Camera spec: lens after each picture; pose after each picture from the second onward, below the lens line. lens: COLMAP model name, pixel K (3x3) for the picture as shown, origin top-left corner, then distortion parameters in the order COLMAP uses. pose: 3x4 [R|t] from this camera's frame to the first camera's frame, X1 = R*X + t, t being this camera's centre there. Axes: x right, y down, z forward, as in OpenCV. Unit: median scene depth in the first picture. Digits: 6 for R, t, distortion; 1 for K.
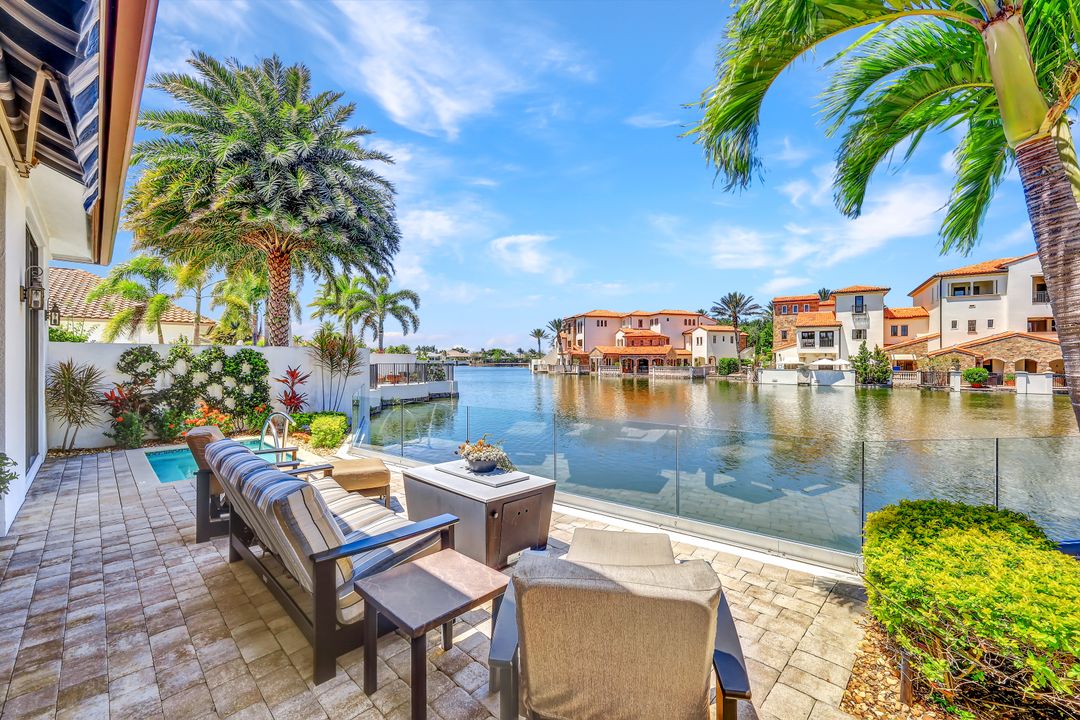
lens RADIAL K [[435.7, 0, 546.0], [0, 435.7, 357.8], [0, 0, 1]] dist [-0.000260, -0.000218]
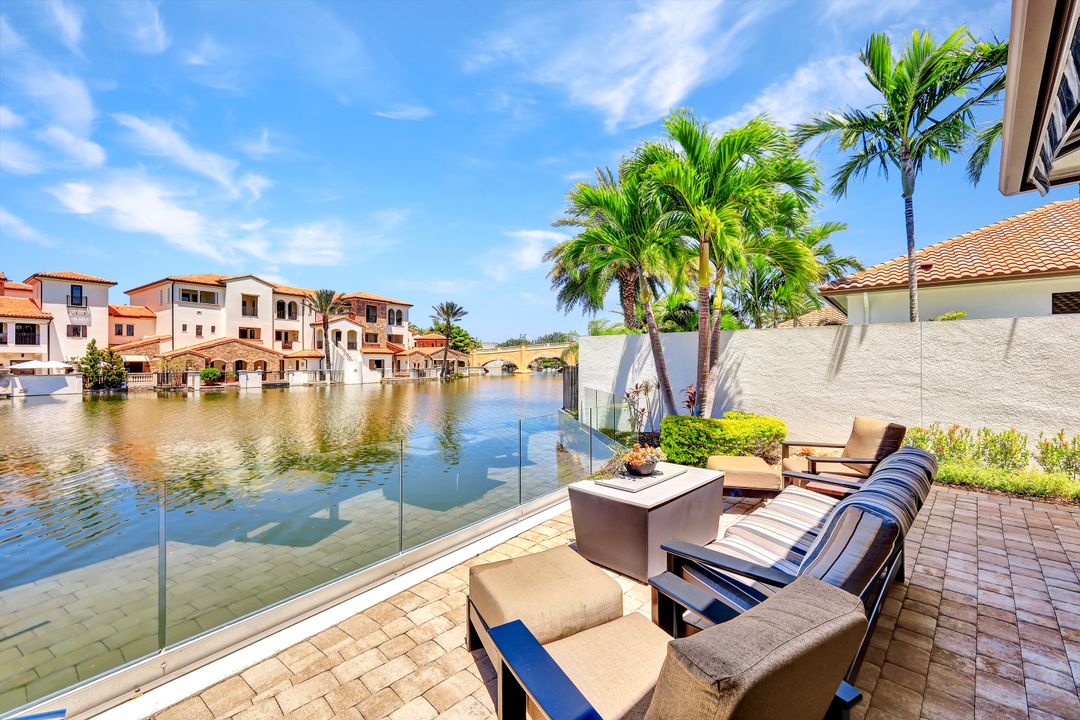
lens RADIAL K [[440.4, 0, 530.9], [0, 440.4, 357.1], [0, 0, 1]] dist [-0.002061, 0.000228]
pose [[0.031447, 0.005232, 0.999492, -0.097709], [0.000595, 0.999986, -0.005253, 0.000827], [-0.999505, 0.000760, 0.031444, 0.105413]]
